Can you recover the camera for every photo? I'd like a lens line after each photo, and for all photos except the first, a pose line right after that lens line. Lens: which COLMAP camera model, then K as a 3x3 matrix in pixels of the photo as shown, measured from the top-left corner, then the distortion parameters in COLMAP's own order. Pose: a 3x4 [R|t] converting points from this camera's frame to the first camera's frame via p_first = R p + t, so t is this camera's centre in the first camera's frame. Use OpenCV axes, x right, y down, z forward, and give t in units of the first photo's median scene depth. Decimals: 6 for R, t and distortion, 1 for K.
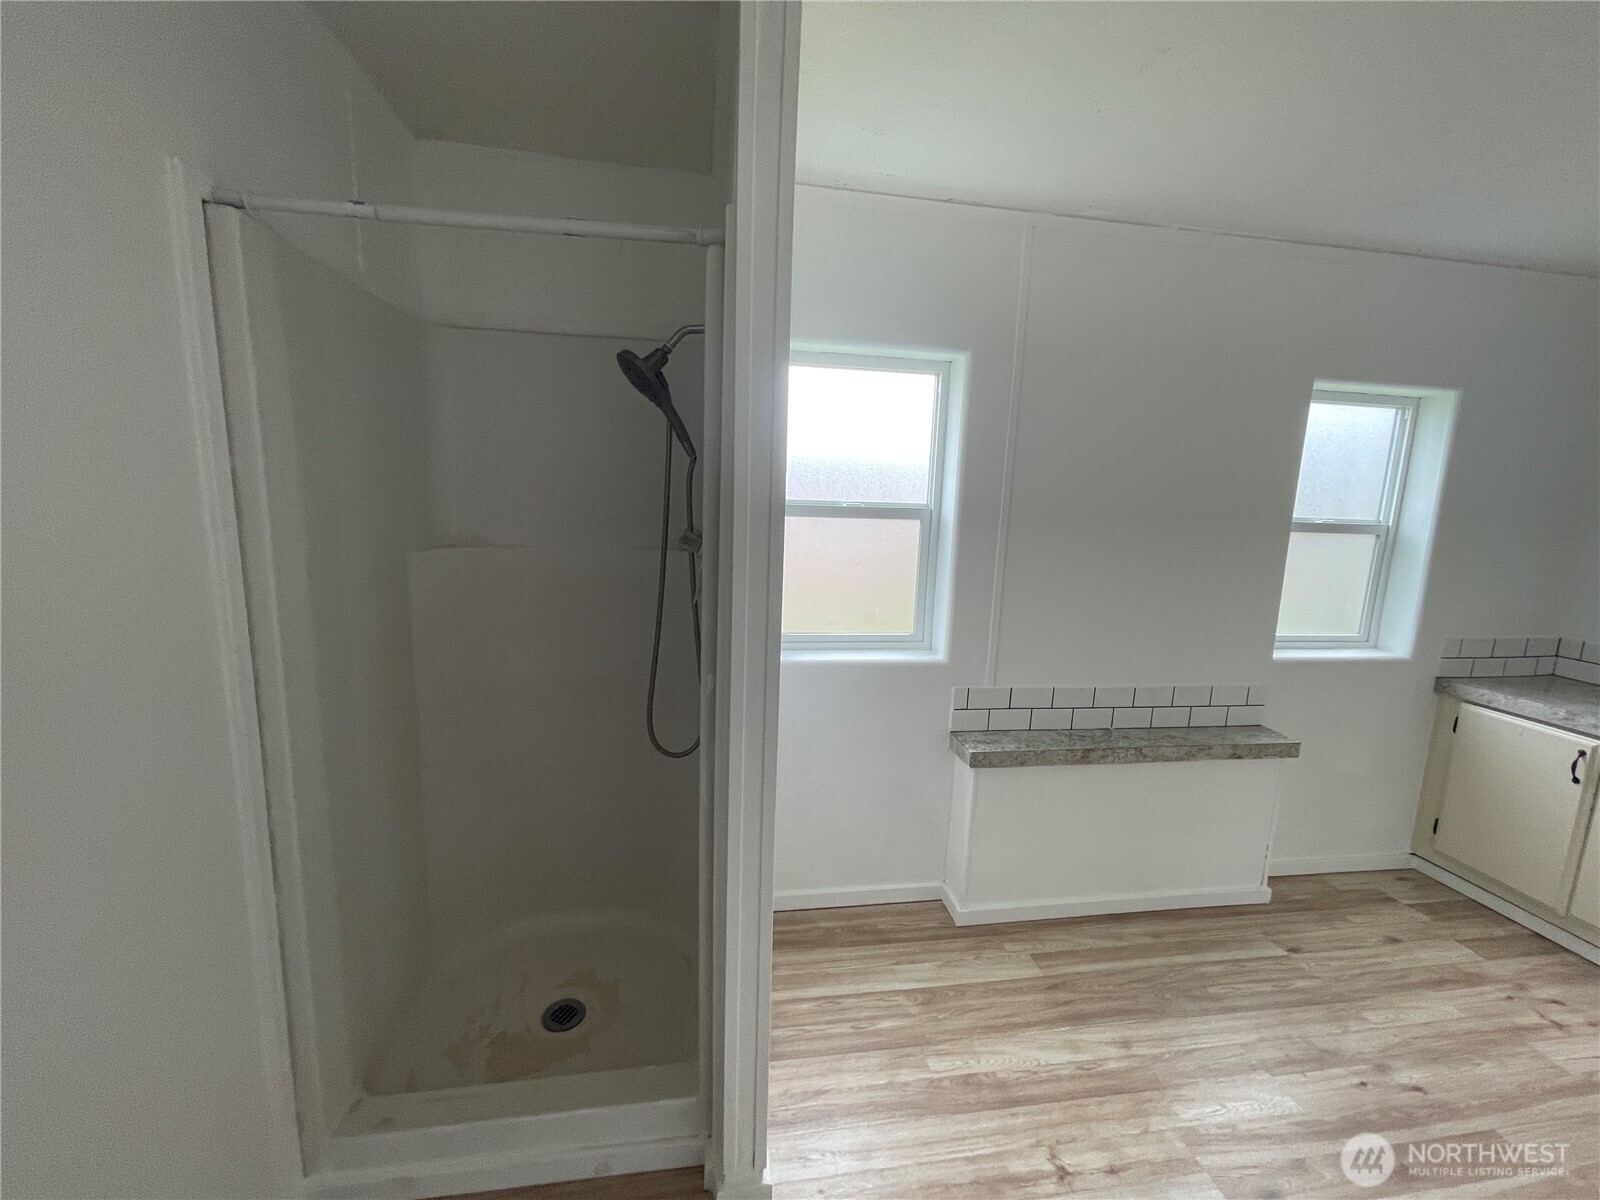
lens RADIAL K [[648.9, 0, 797.7], [0, 648.9, 588.2], [0, 0, 1]] dist [-0.003883, 0.001326]
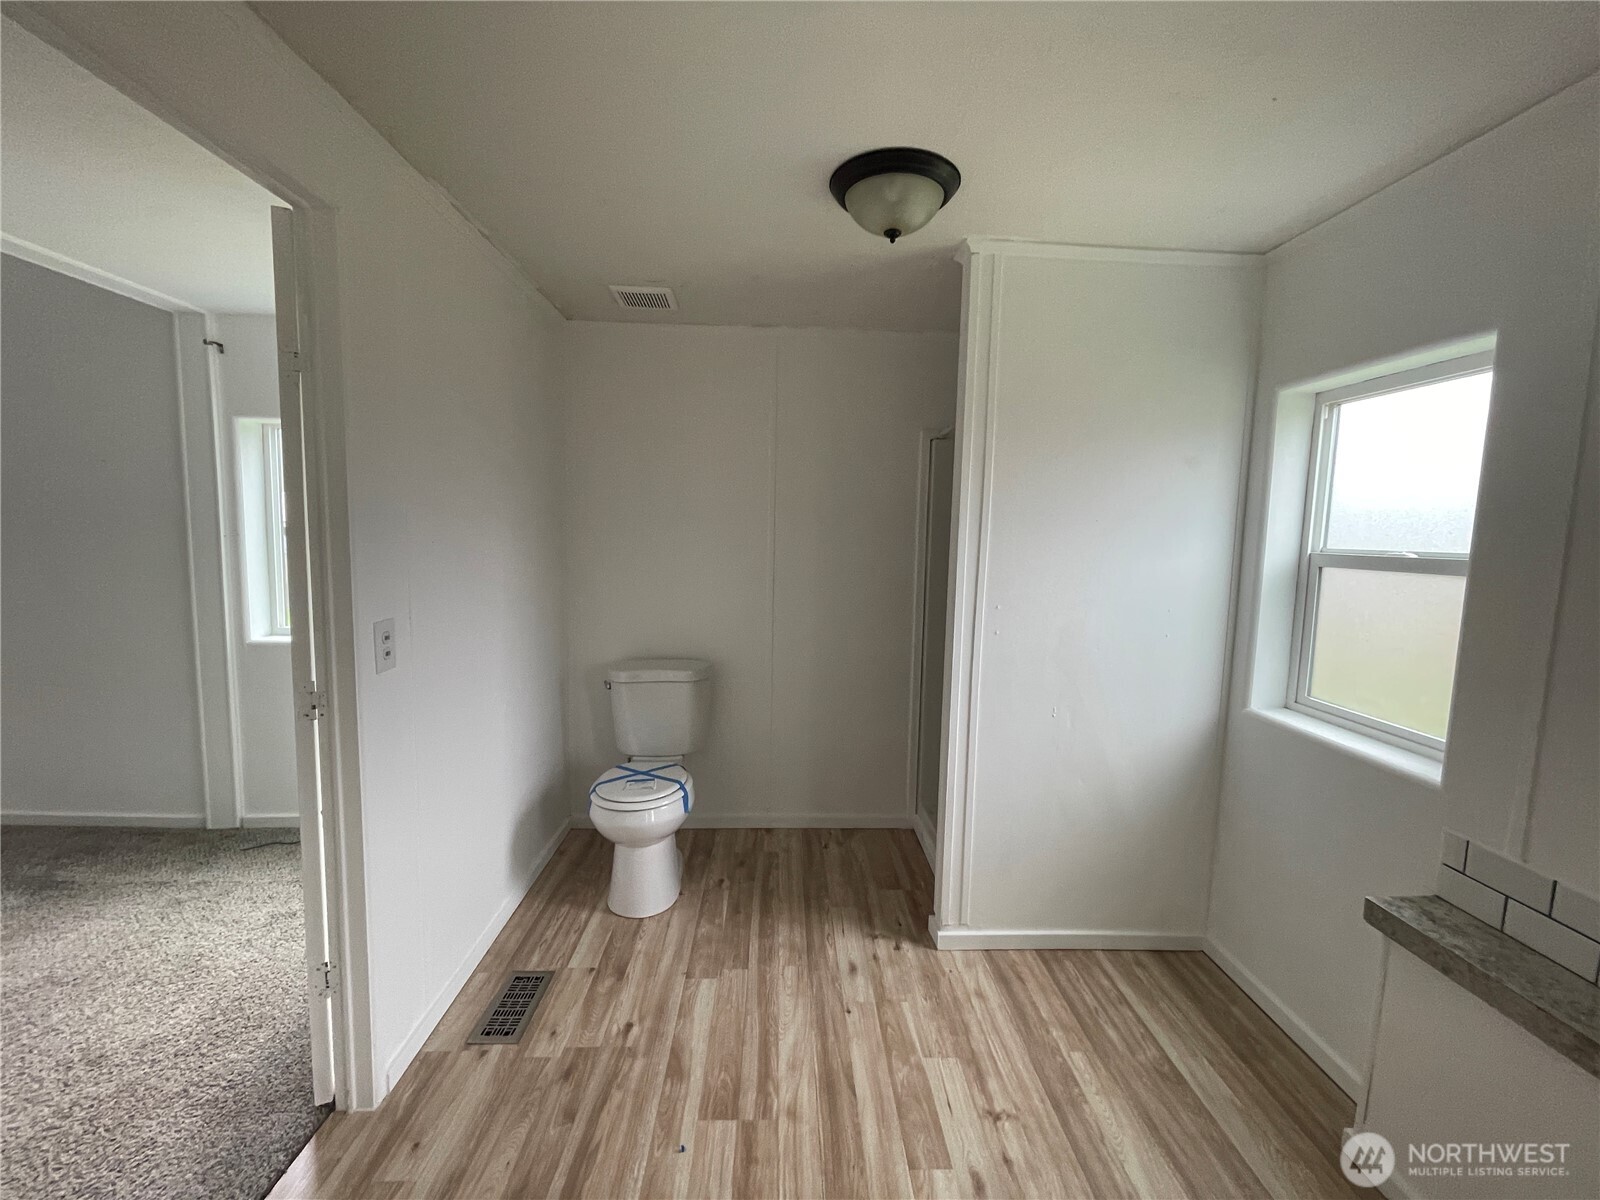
lens RADIAL K [[648.9, 0, 801.6], [0, 648.9, 601.9], [0, 0, 1]] dist [-0.003883, 0.001326]
pose [[-0.130110, 0.063230, -0.989481, 1.050981], [-0.174732, 0.980883, 0.085657, -0.015360], [0.975982, 0.184039, -0.116574, 0.438369]]
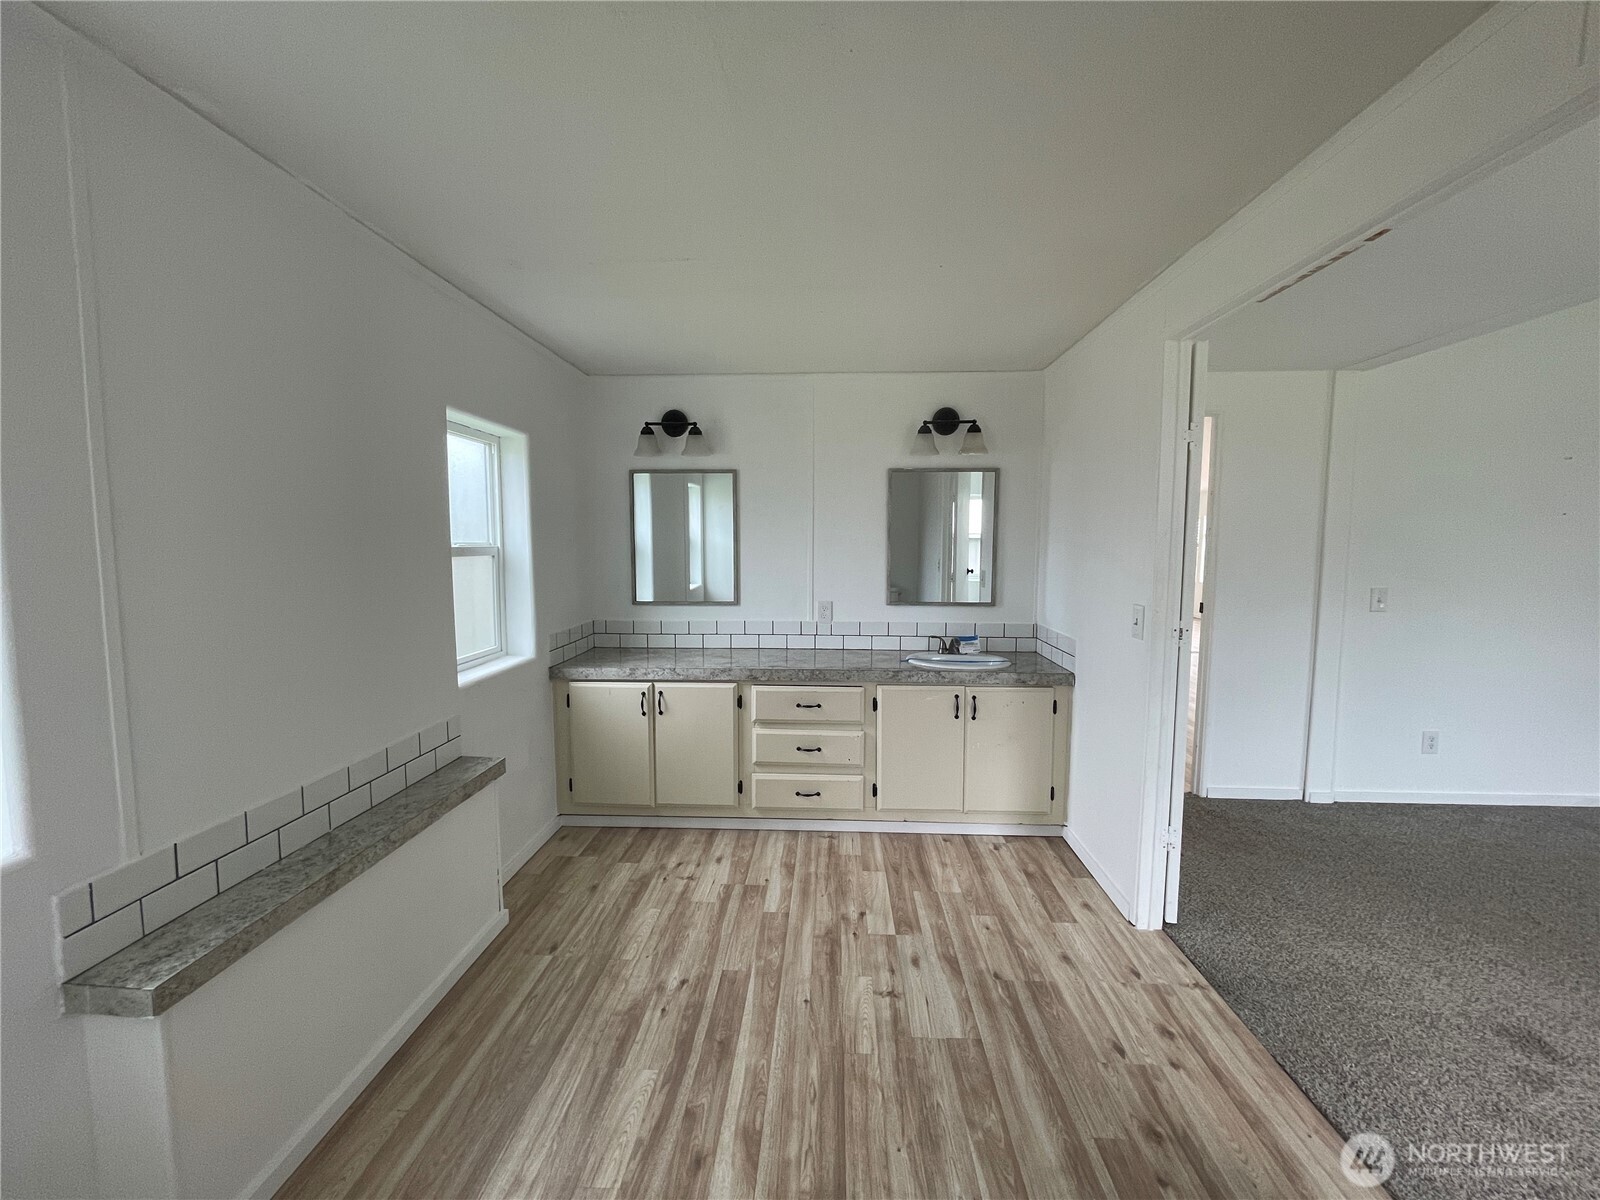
lens RADIAL K [[648.9, 0, 807.6], [0, 648.9, 595.0], [0, 0, 1]] dist [-0.003883, 0.001326]
pose [[0.205164, -0.116788, 0.971735, -0.105160], [0.149833, 0.984899, 0.086736, -0.036814], [-0.967191, 0.127803, 0.219565, 0.290484]]
